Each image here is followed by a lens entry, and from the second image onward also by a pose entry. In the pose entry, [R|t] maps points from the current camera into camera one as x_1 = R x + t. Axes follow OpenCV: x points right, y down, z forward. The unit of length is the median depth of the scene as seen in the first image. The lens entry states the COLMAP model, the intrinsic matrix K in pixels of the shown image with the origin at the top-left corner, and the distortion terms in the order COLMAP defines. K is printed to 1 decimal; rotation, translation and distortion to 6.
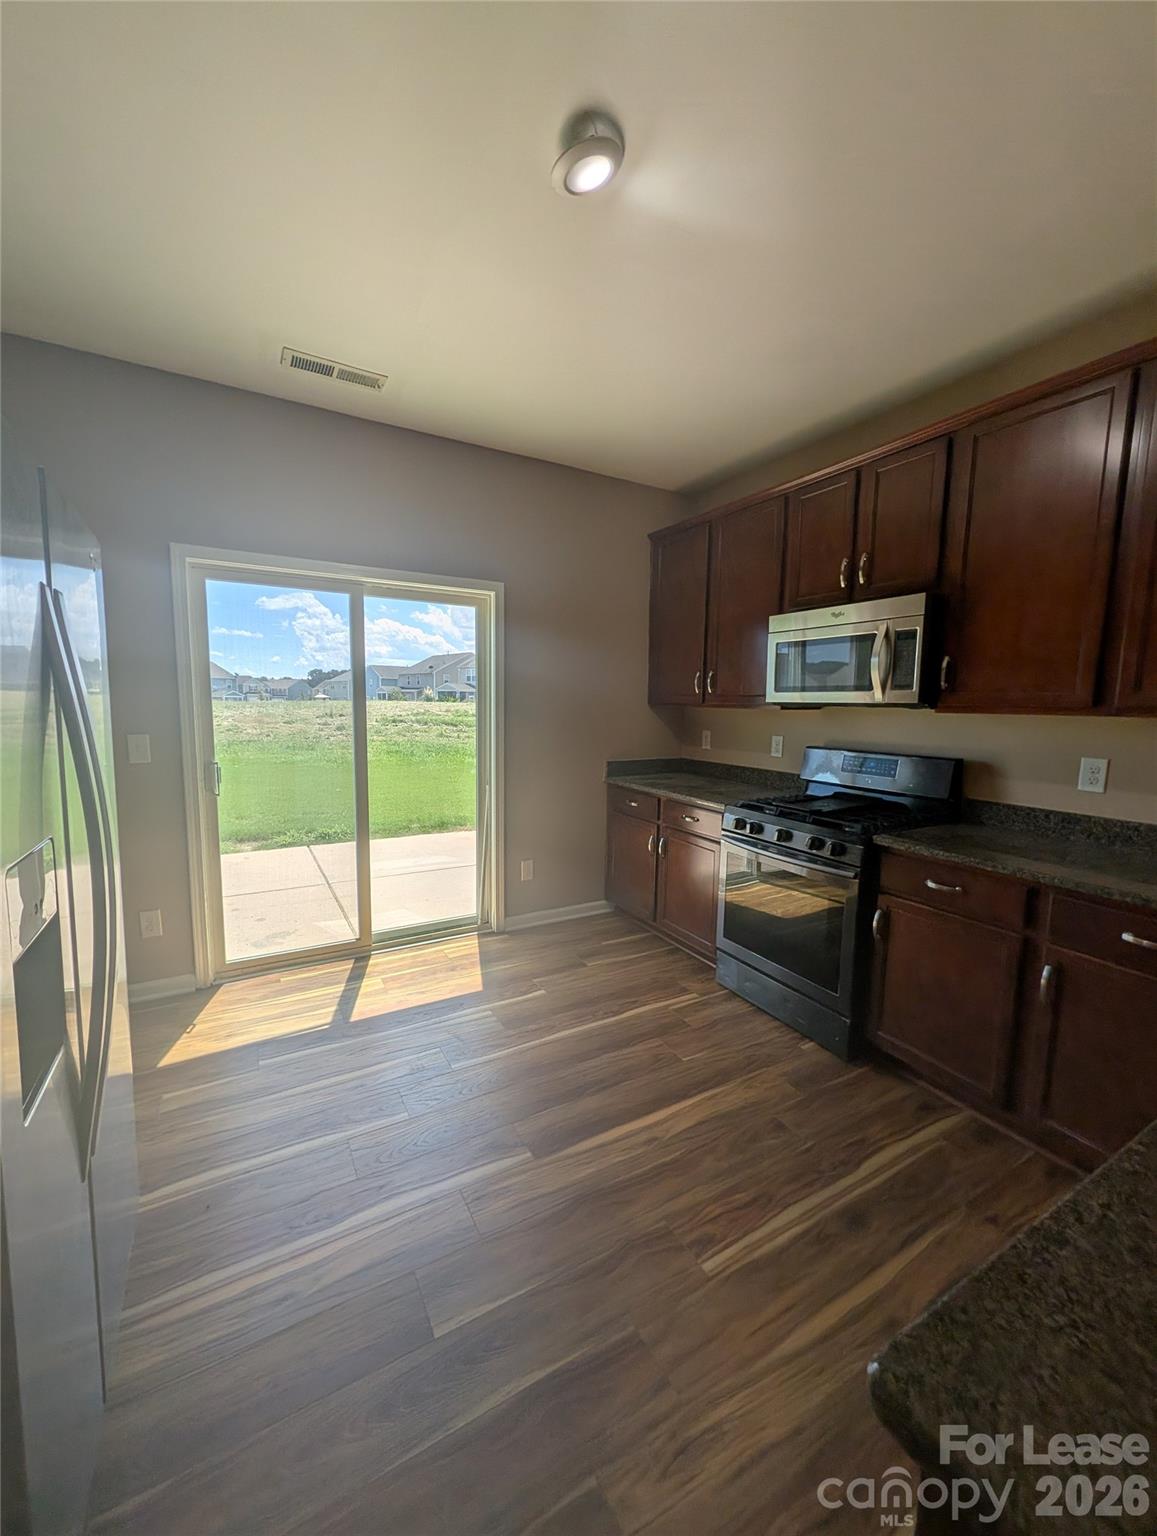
lens RADIAL K [[593.2, 0, 577.7], [0, 593.2, 770.9], [0, 0, 1]] dist [-0.001468, -0.000056]
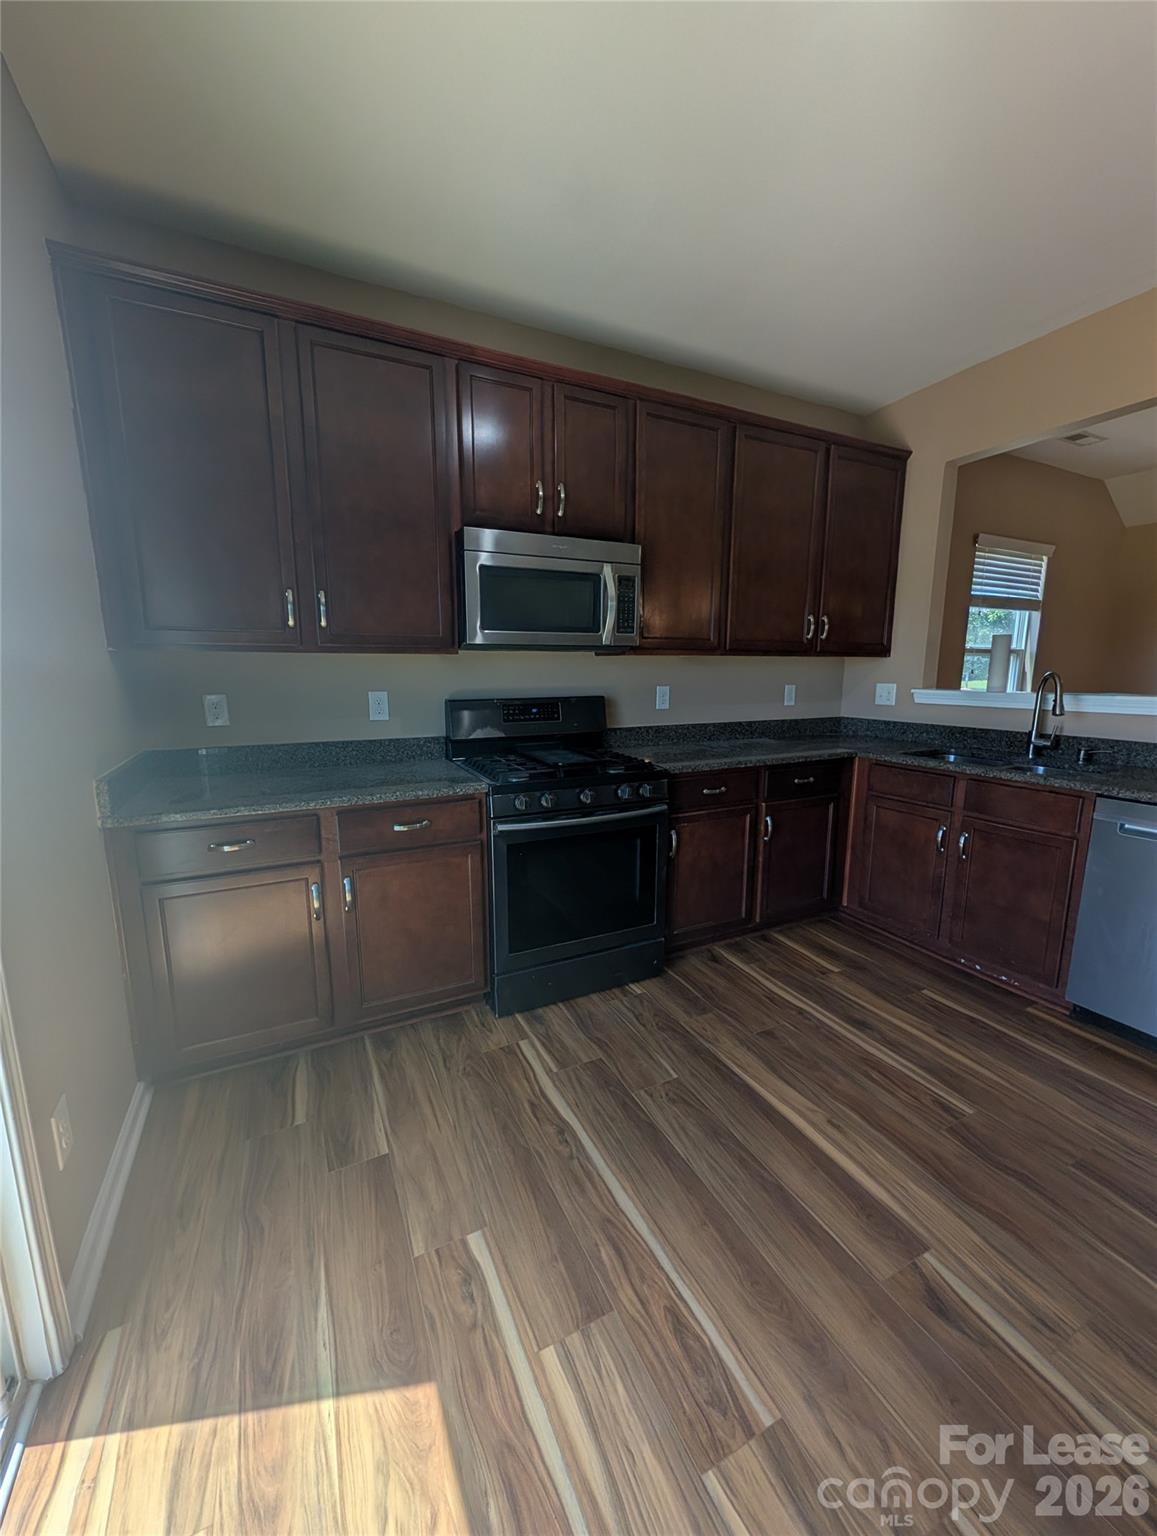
lens RADIAL K [[593.2, 0, 576.2], [0, 593.2, 763.2], [0, 0, 1]] dist [-0.001468, -0.000056]
pose [[0.061127, -0.196531, 0.978590, -0.591504], [0.101028, 0.976607, 0.189822, -0.131127], [-0.993004, 0.087261, 0.079552, 1.076498]]
